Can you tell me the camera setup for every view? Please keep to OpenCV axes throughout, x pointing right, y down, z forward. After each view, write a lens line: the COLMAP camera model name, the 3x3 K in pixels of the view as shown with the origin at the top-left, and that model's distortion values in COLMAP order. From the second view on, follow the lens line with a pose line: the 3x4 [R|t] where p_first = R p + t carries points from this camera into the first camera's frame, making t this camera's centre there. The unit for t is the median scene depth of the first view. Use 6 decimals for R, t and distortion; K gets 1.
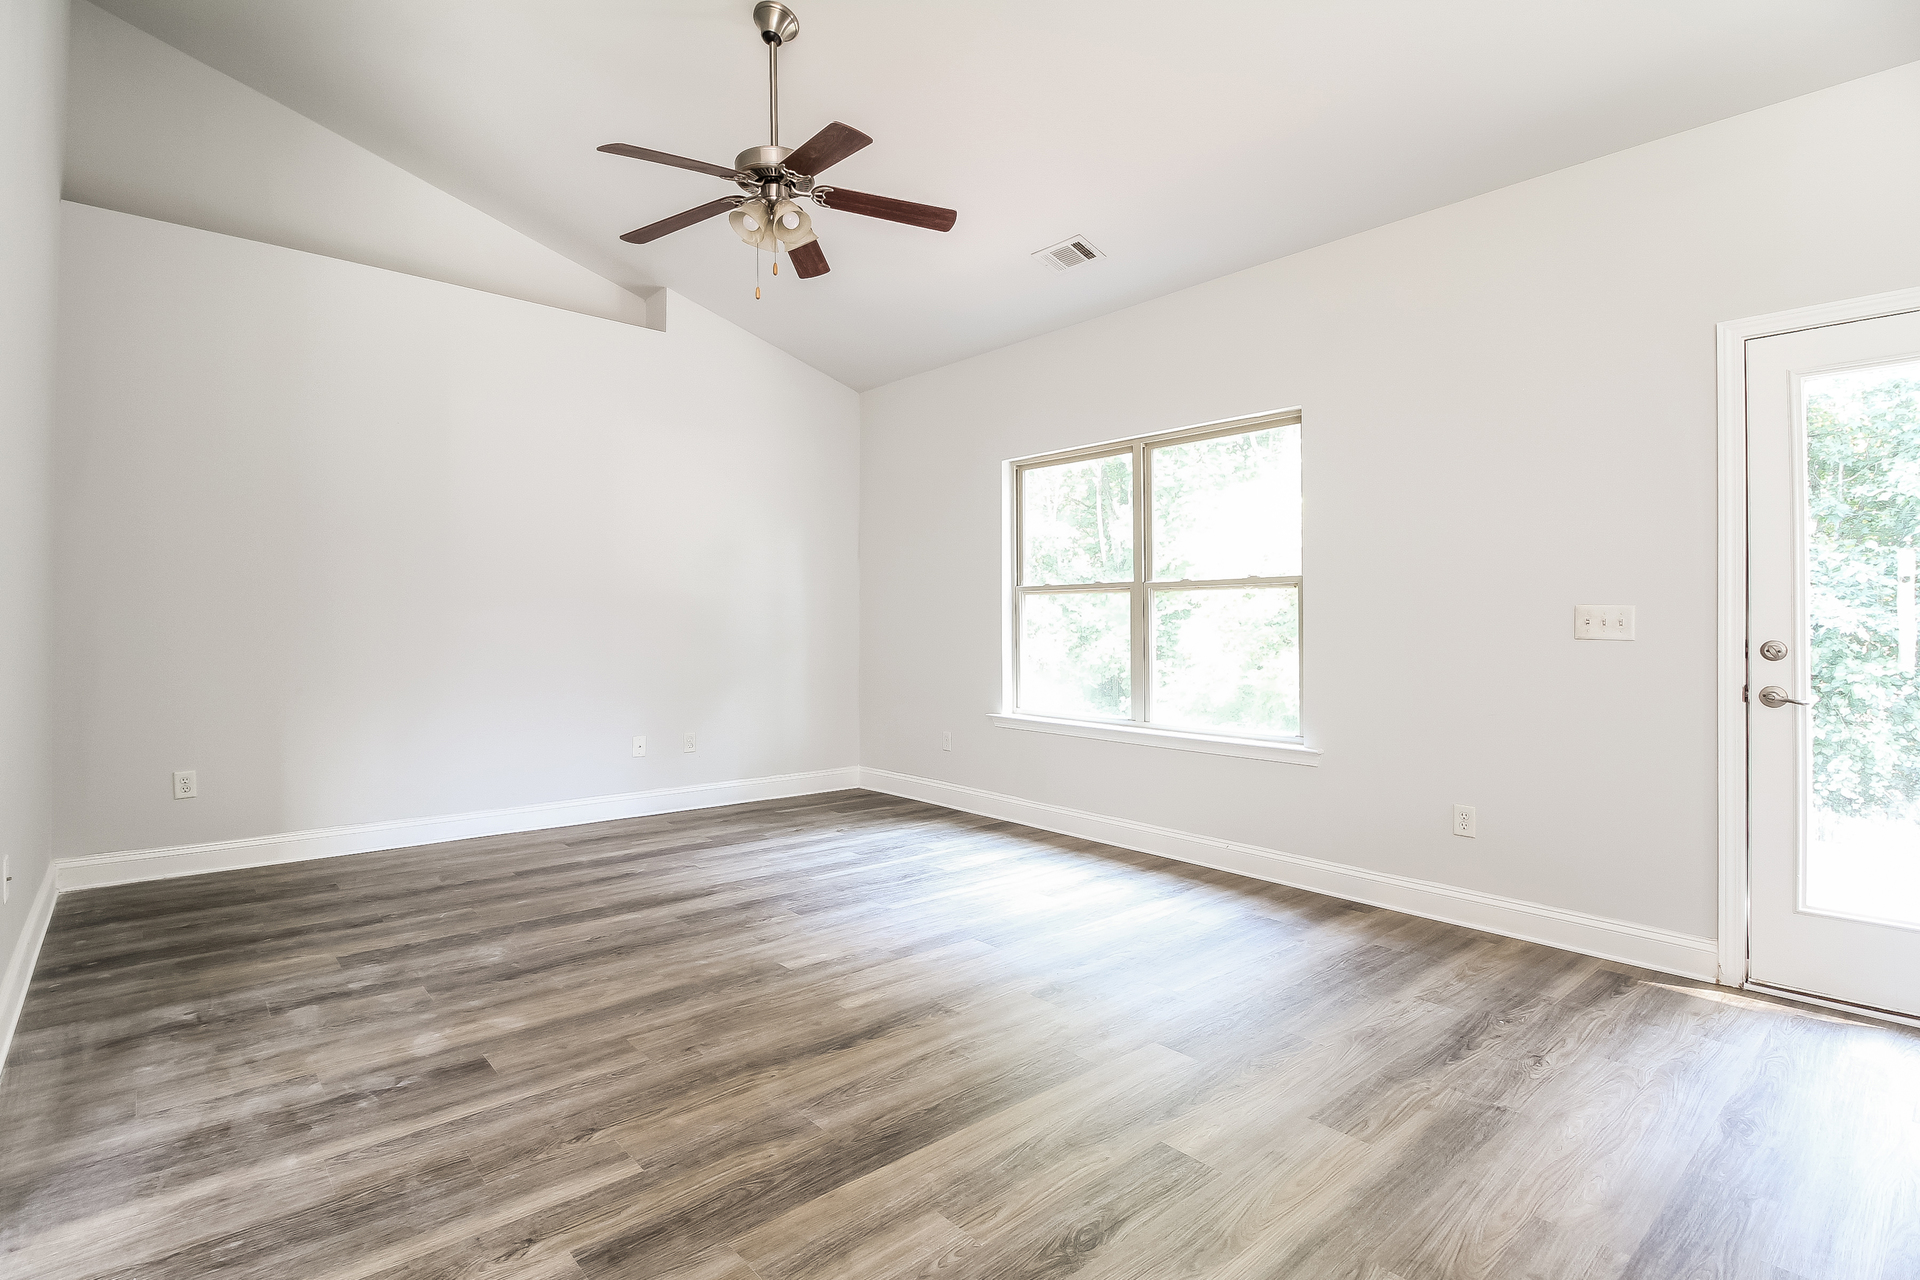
lens RADIAL K [[933.3, 0, 953.2], [0, 933.3, 633.7], [0, 0, 1]] dist [-0.006094, -0.005386]
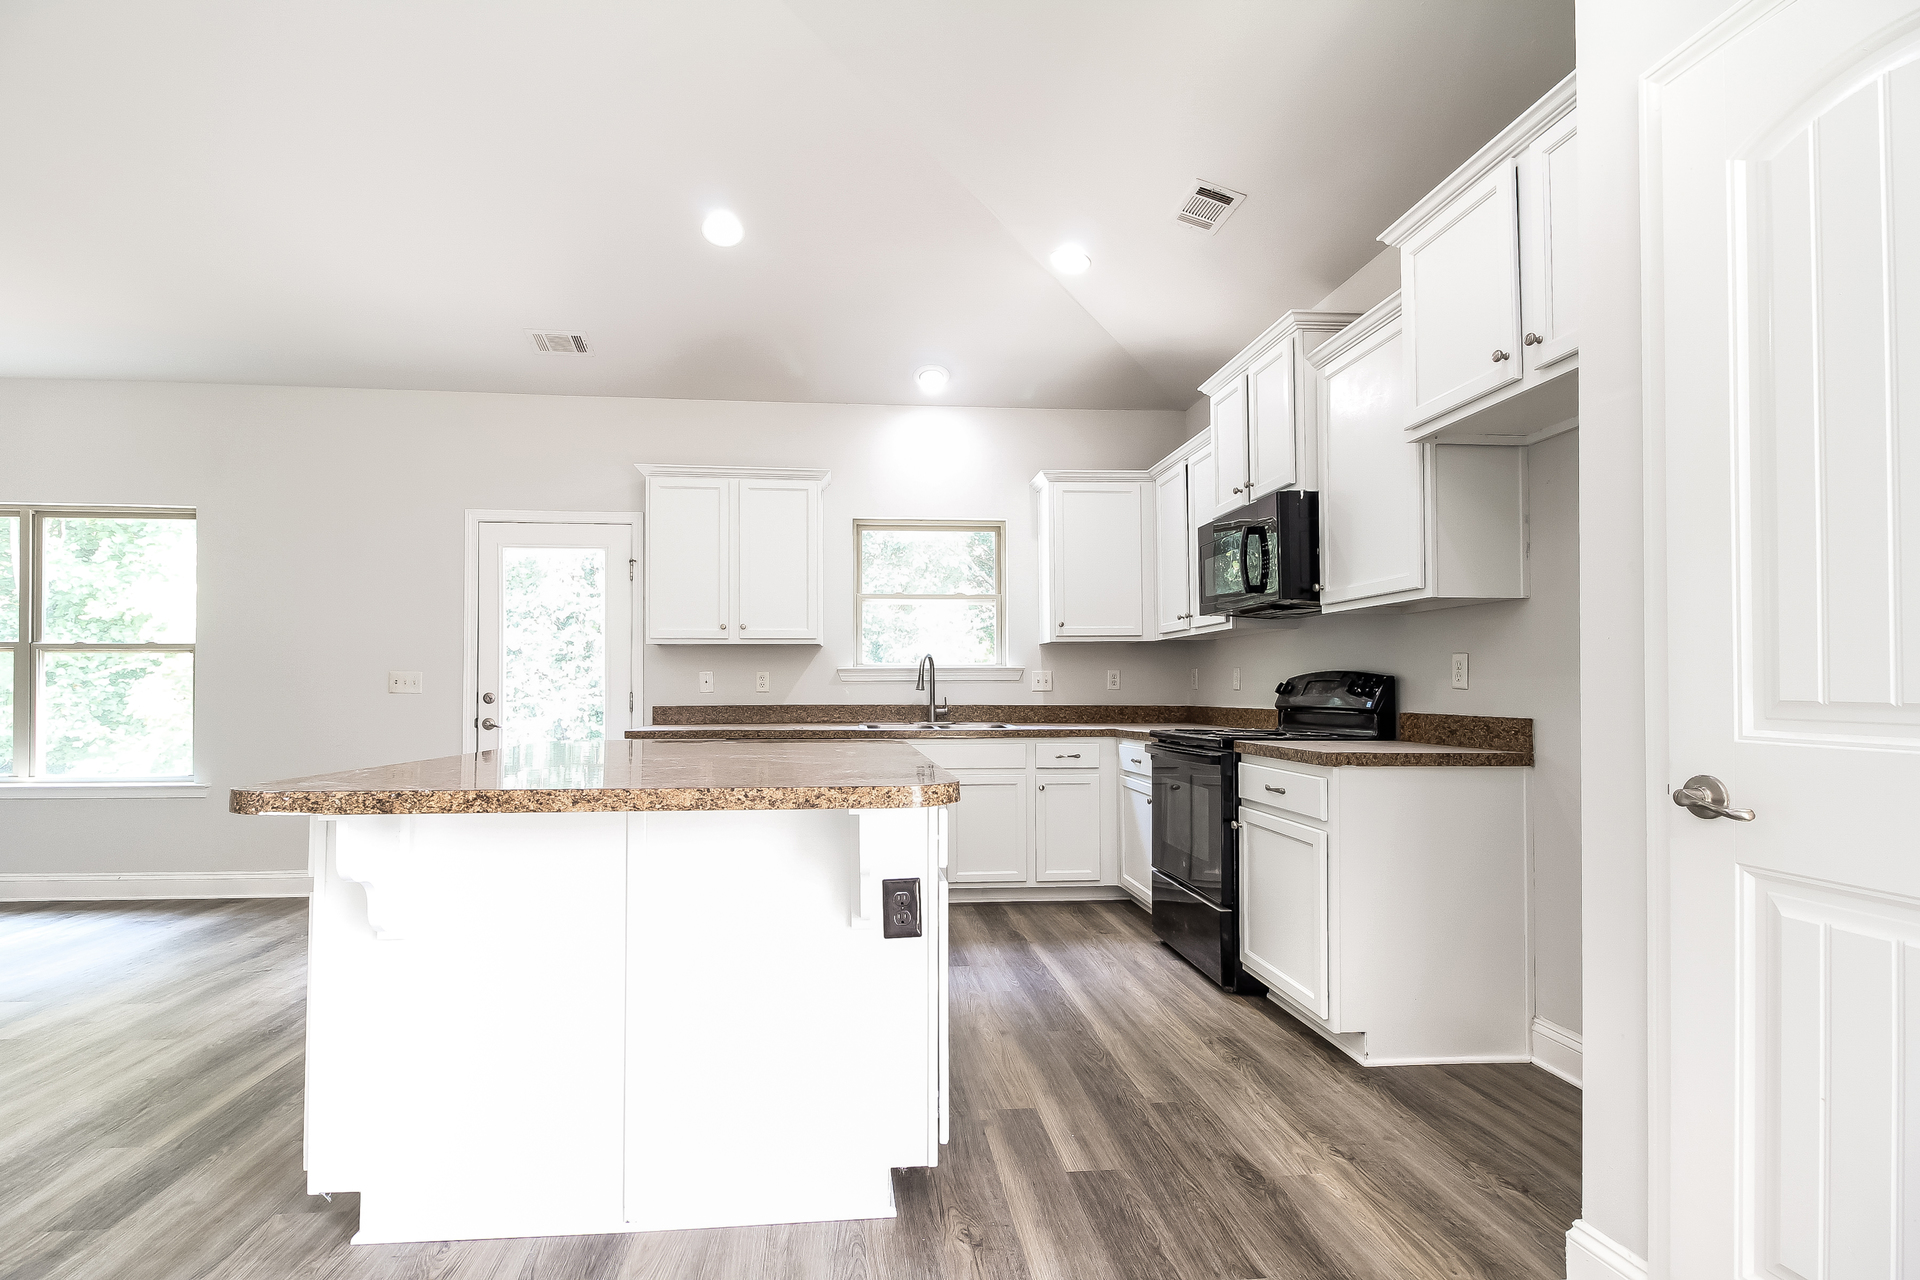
lens RADIAL K [[933.3, 0, 953.6], [0, 933.3, 656.6], [0, 0, 1]] dist [-0.006094, -0.005386]
pose [[0.586347, 0.023974, 0.809705, -0.049053], [0.008993, 0.999308, -0.036100, 0.012514], [-0.810010, 0.028448, 0.585726, -0.866986]]
